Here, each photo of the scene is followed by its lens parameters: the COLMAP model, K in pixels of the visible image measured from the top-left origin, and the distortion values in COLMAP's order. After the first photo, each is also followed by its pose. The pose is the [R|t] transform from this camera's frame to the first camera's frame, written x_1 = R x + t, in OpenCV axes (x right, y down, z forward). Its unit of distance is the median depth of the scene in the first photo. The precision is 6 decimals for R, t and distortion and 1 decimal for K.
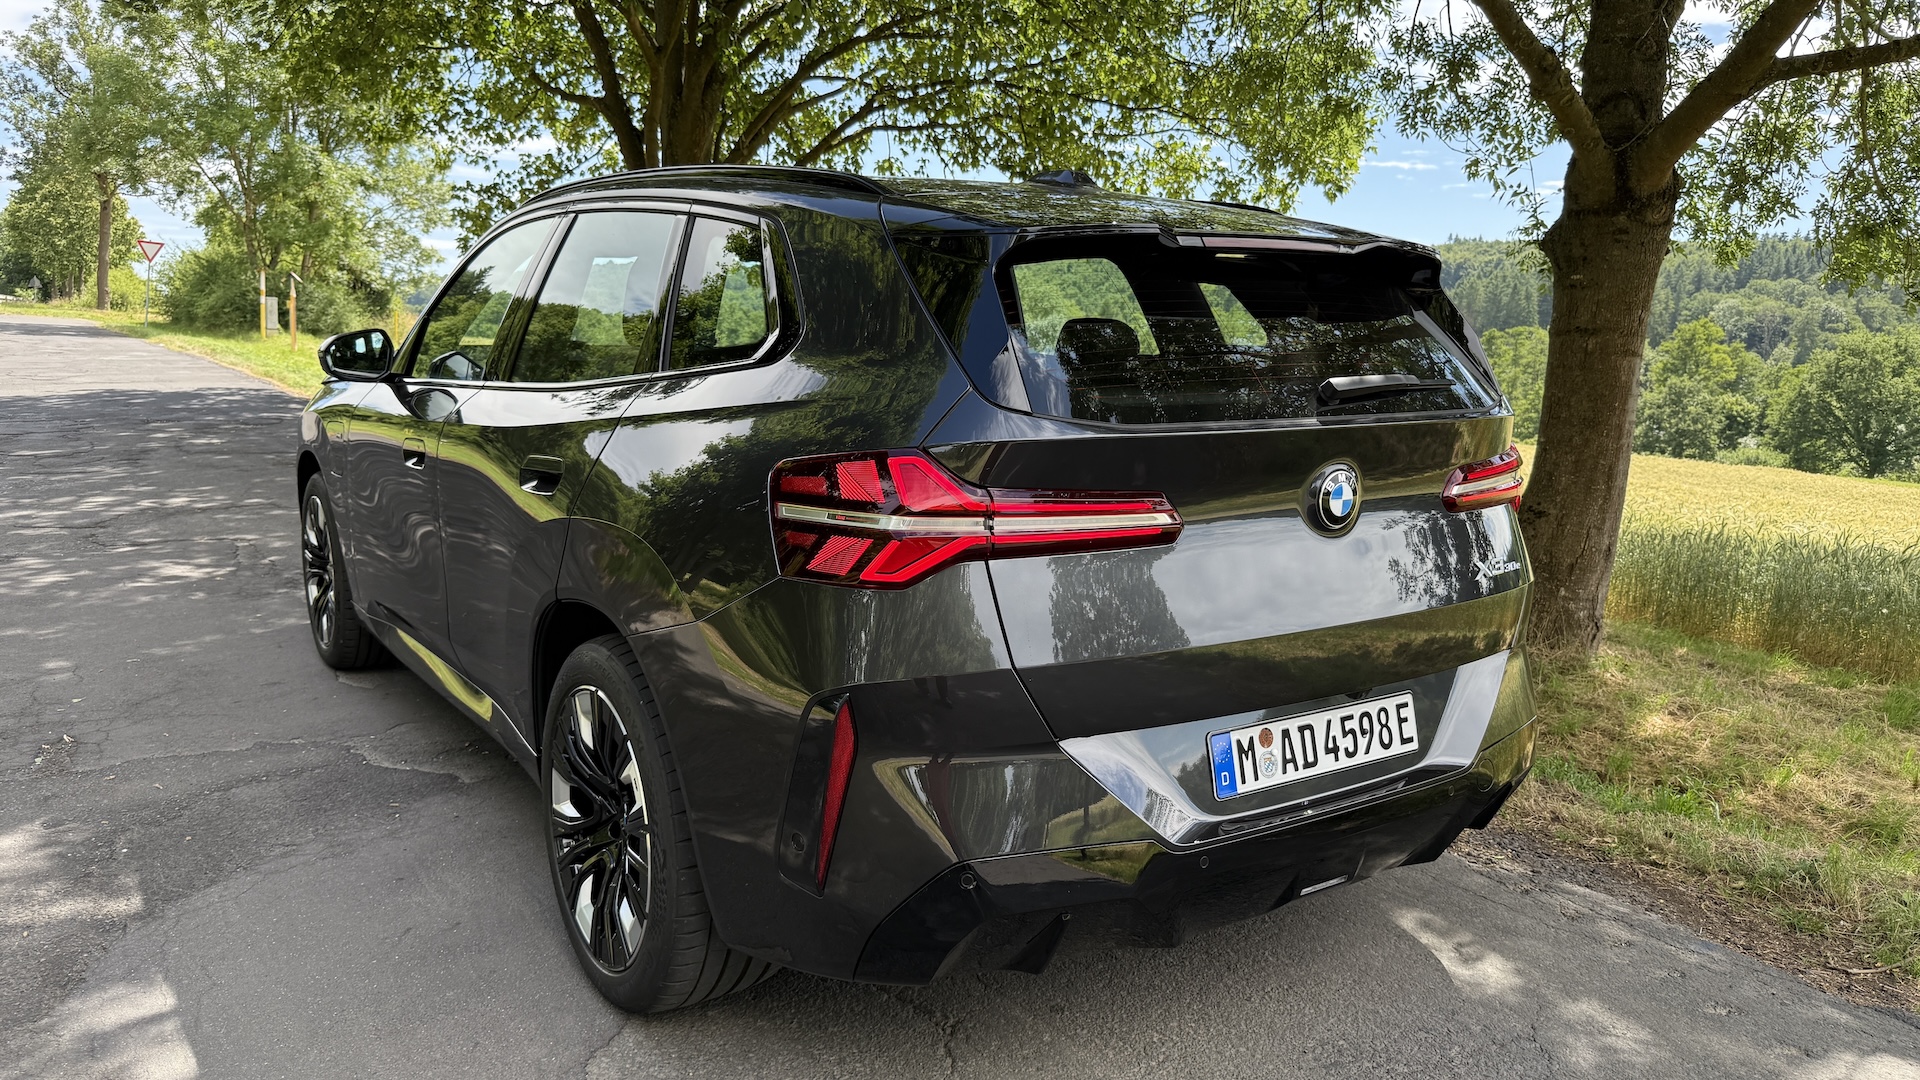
lens RADIAL K [[1376.9, 0, 962.6], [0, 1376.9, 545.0], [0, 0, 1]] dist [0.036604, -0.049745]
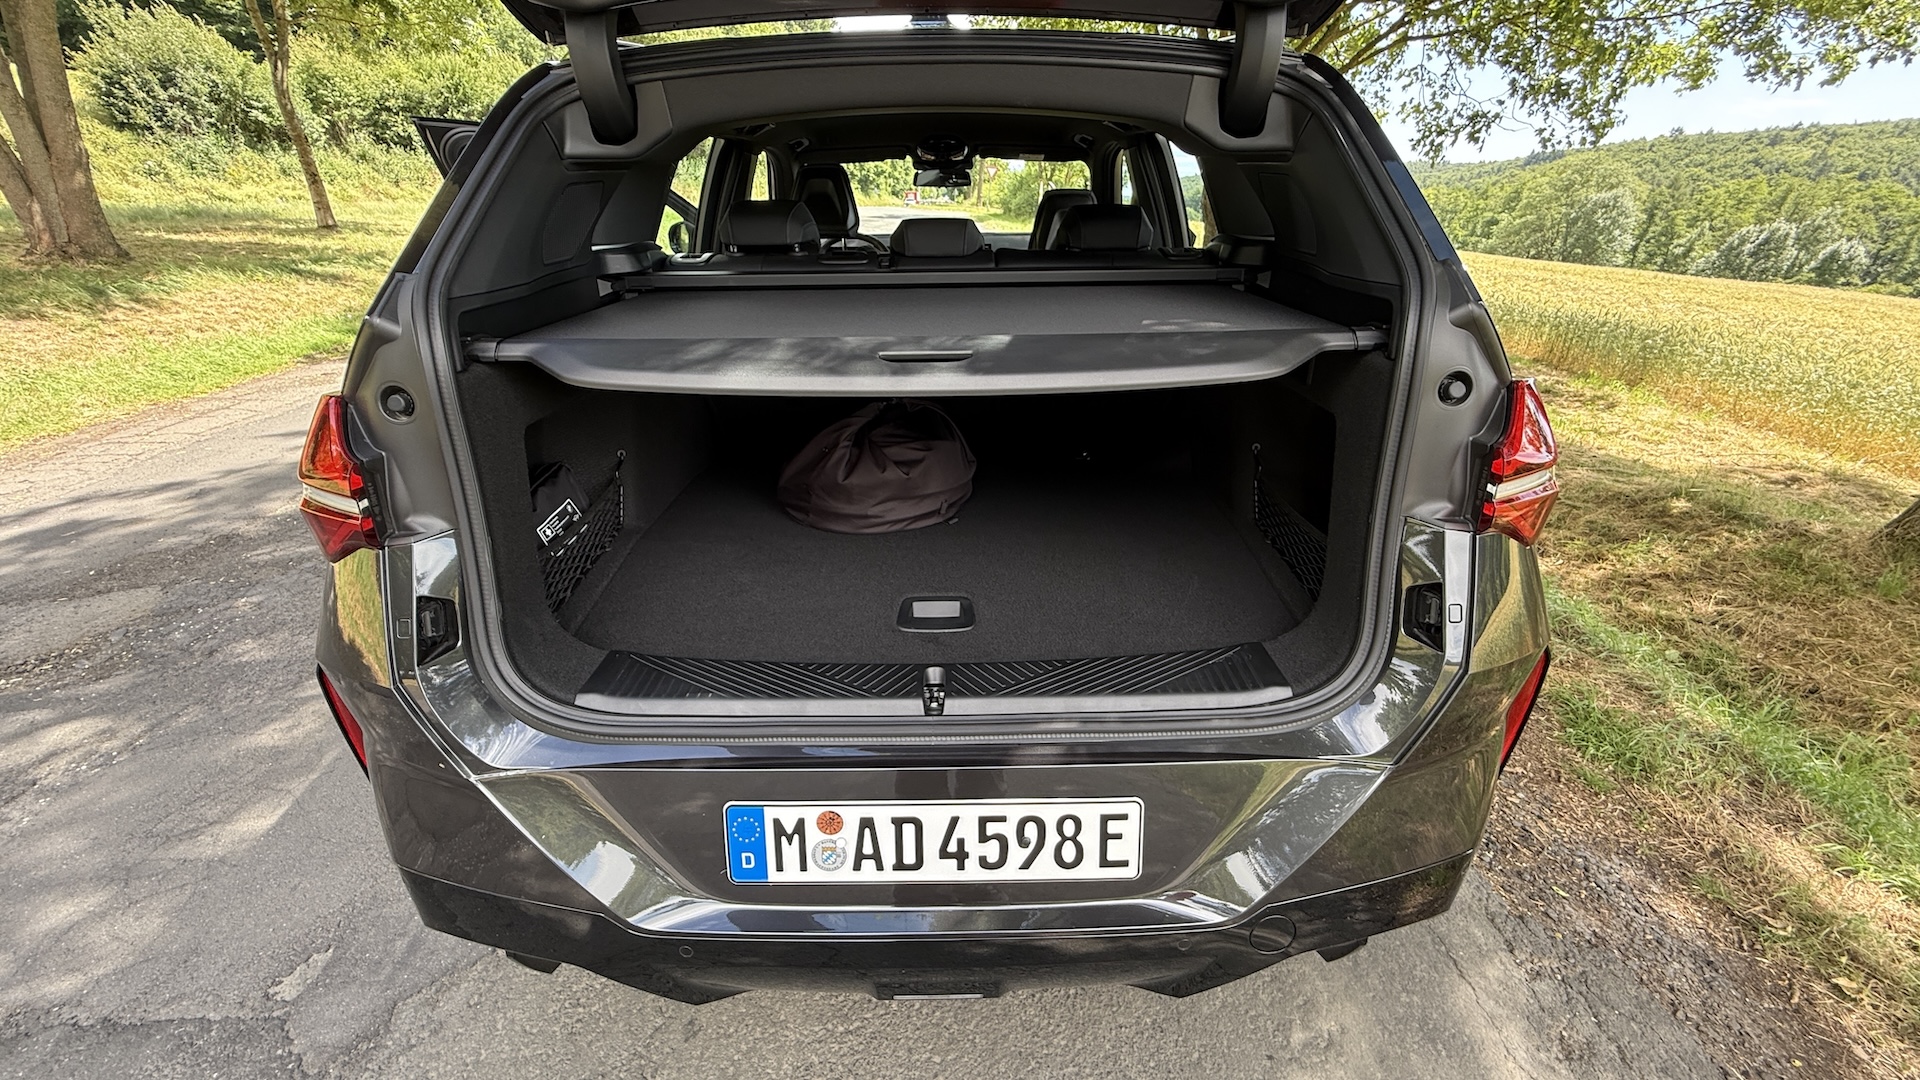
lens RADIAL K [[778.9, 0, 954.8], [0, 778.9, 534.0], [0, 0, 1]] dist [0.000106, -0.000150]
pose [[0.822761, 0.197343, -0.533029, 0.447253], [-0.065699, 0.964525, 0.255686, -0.116126], [0.564578, -0.175349, 0.806539, 0.695413]]
